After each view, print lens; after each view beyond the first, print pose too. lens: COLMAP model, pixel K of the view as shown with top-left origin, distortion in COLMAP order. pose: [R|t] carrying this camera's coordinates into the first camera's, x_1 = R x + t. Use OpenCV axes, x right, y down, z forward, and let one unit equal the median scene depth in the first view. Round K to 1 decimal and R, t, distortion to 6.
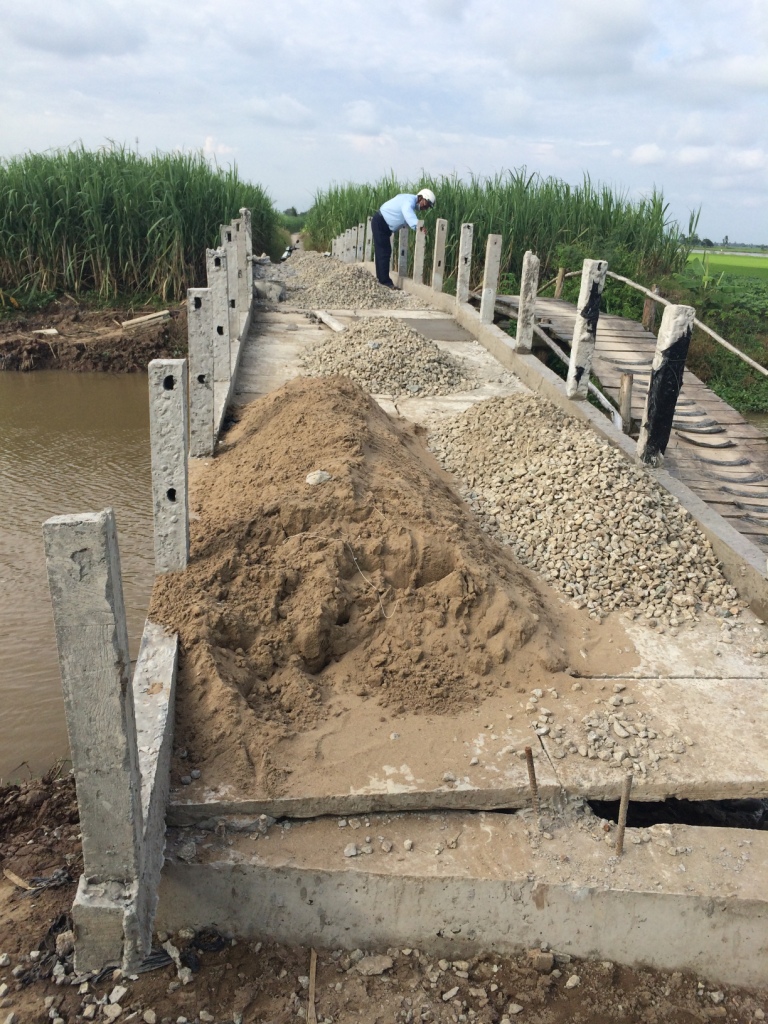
lens RADIAL K [[947.2, 0, 384.0], [0, 947.2, 512.0], [0, 0, 1]] dist [0.103681, -0.003612]
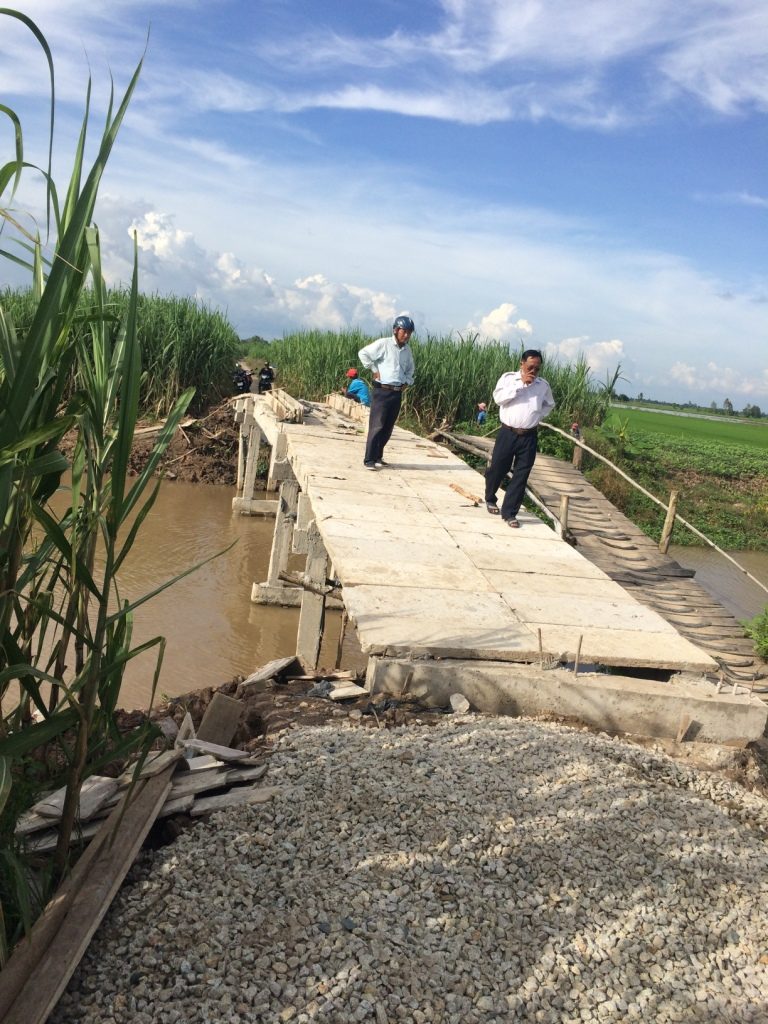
lens RADIAL K [[947.2, 0, 384.0], [0, 947.2, 512.0], [0, 0, 1]] dist [0.103681, -0.003612]
pose [[0.995061, 0.063520, 0.076275, -0.126428], [-0.052941, 0.989635, -0.133494, 0.085129], [-0.083964, 0.128796, 0.988110, -0.393477]]
